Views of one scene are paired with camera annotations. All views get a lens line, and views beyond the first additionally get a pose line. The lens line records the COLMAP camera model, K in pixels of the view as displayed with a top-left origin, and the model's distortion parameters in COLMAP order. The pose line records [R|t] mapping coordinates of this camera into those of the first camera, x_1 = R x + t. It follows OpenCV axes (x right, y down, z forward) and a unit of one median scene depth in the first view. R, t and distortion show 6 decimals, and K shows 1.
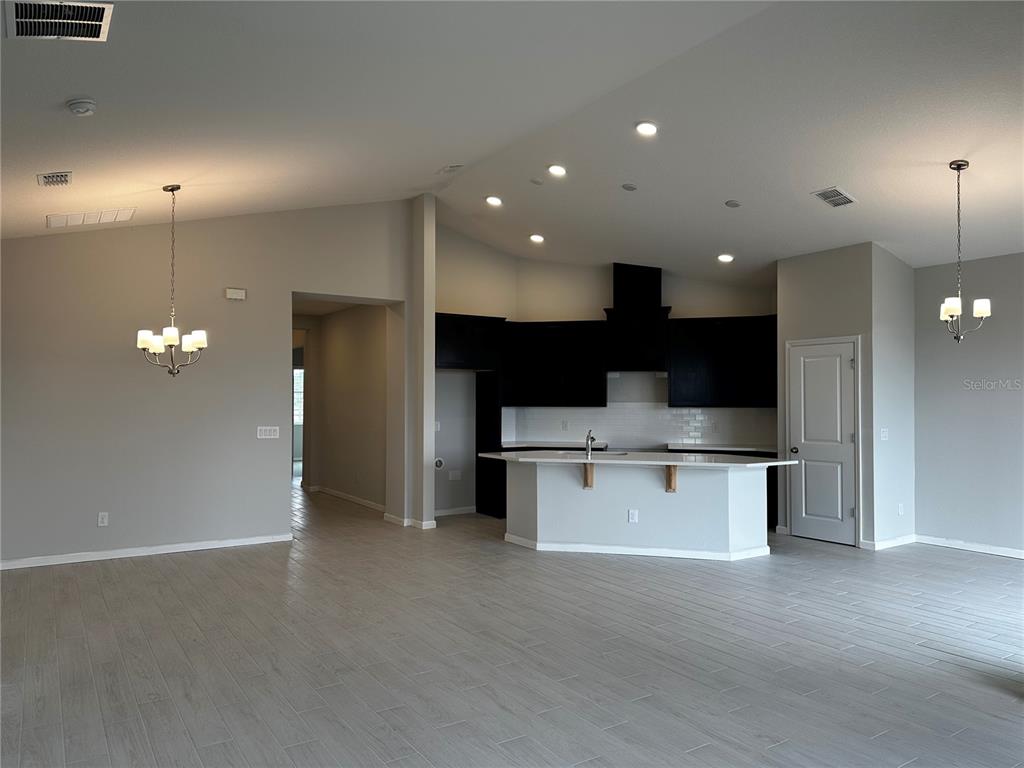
lens RADIAL K [[713.7, 0, 511.3], [0, 713.7, 388.9], [0, 0, 1]] dist [0.116890, -0.188729]
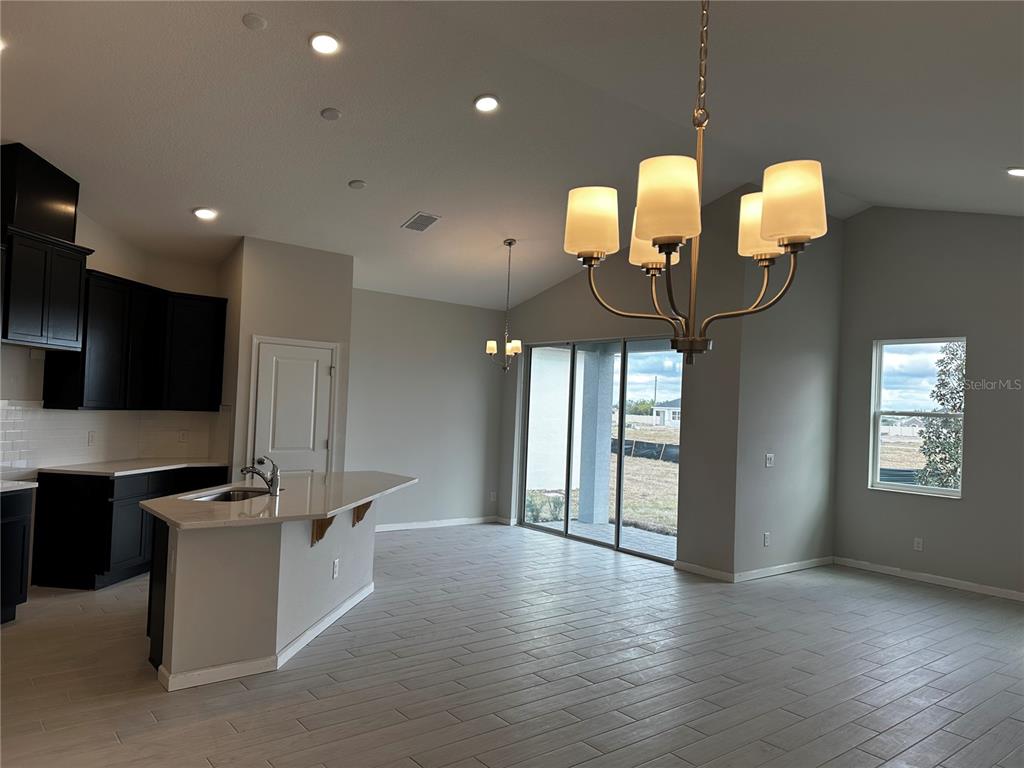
lens RADIAL K [[713.7, 0, 511.3], [0, 713.7, 388.9], [0, 0, 1]] dist [0.116890, -0.188729]
pose [[-0.091990, 0.021035, 0.995538, -0.525750], [-0.058720, 0.997922, -0.026511, 0.002508], [-0.994027, -0.060897, -0.090564, 0.802027]]
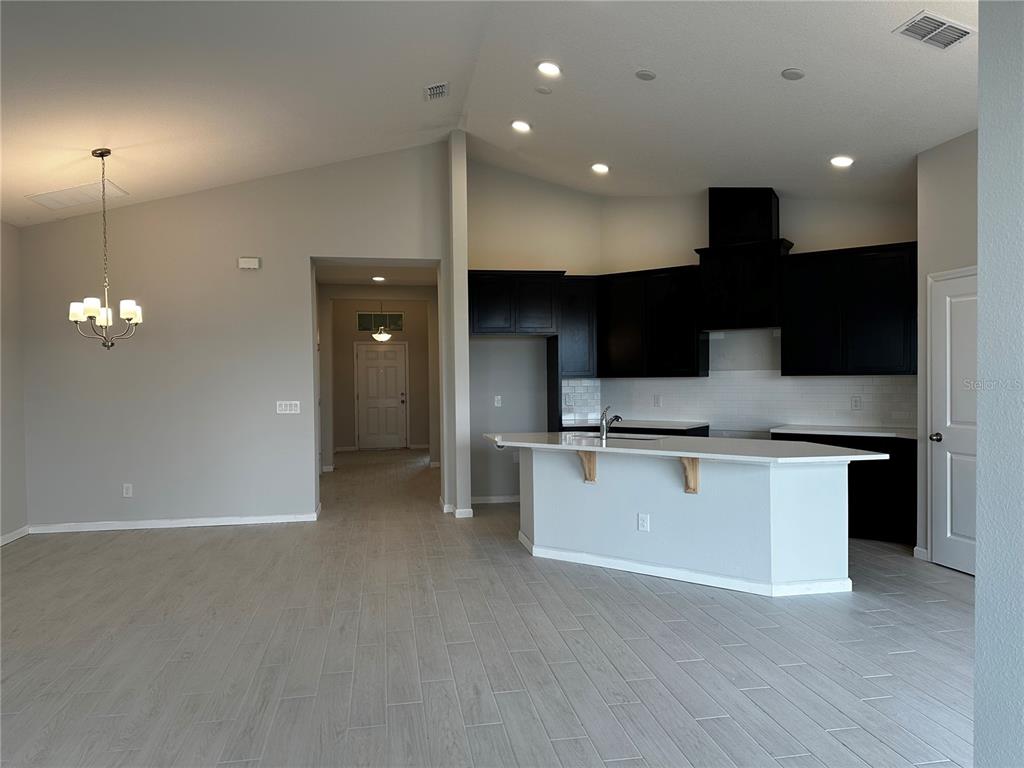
lens RADIAL K [[713.7, 0, 511.3], [0, 713.7, 388.9], [0, 0, 1]] dist [0.116890, -0.188729]
pose [[0.918355, -0.005157, -0.395724, 0.303106], [0.019553, 0.999285, 0.032353, 0.010998], [0.395274, -0.037449, 0.917800, 0.238676]]
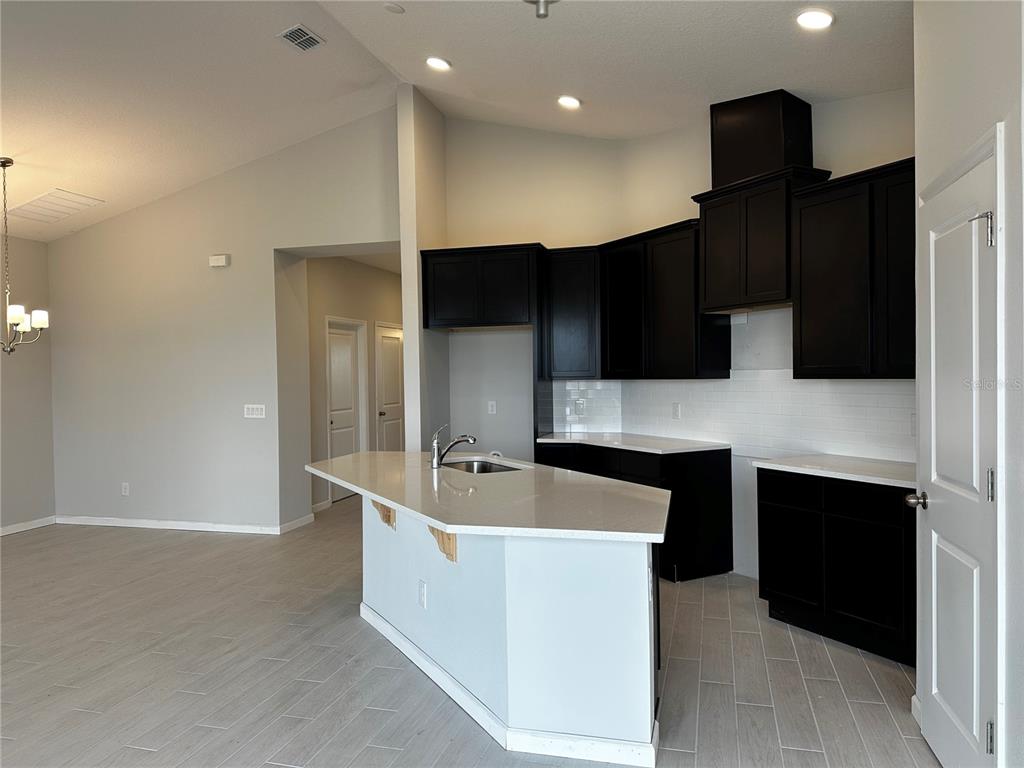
lens RADIAL K [[718.2, 0, 514.6], [0, 718.2, 388.2], [0, 0, 1]] dist [0.089230, -0.151028]
pose [[0.659101, 0.002757, -0.752050, 0.538343], [0.029168, 0.999147, 0.029226, 0.014539], [0.751489, -0.041199, 0.658458, 0.636749]]
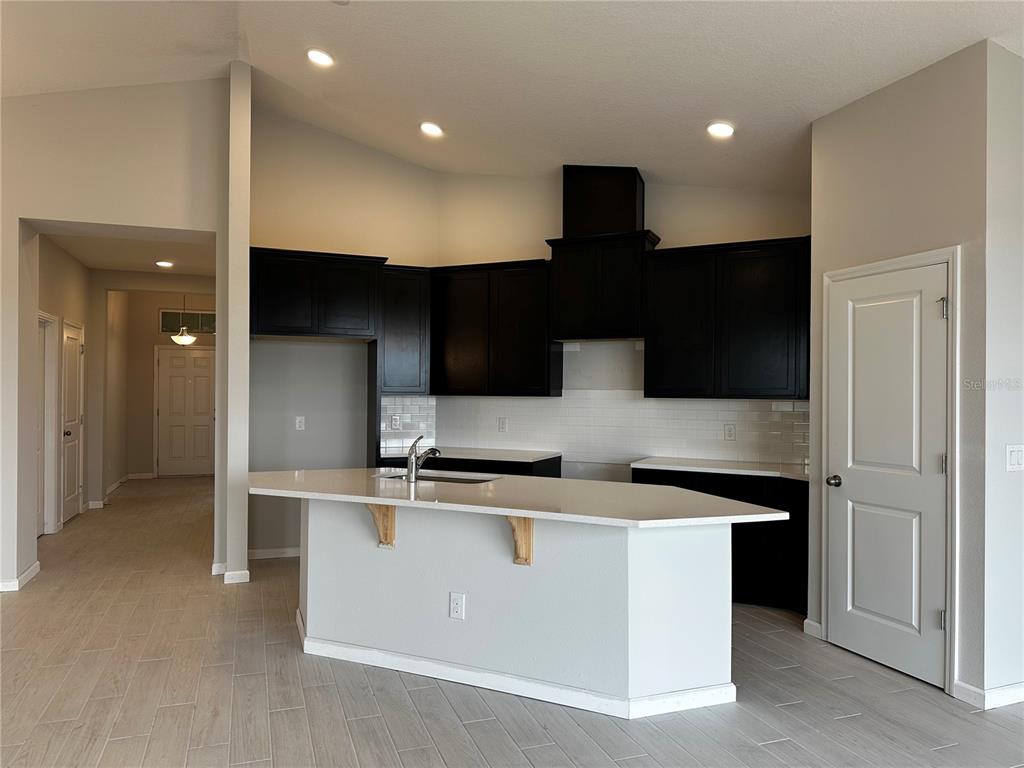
lens RADIAL K [[713.7, 0, 511.3], [0, 713.7, 388.9], [0, 0, 1]] dist [0.116890, -0.188729]
pose [[0.973018, 0.004988, -0.230676, 0.291994], [-0.002150, 0.999919, 0.012553, 0.012822], [0.230719, -0.011719, 0.972950, 0.451090]]
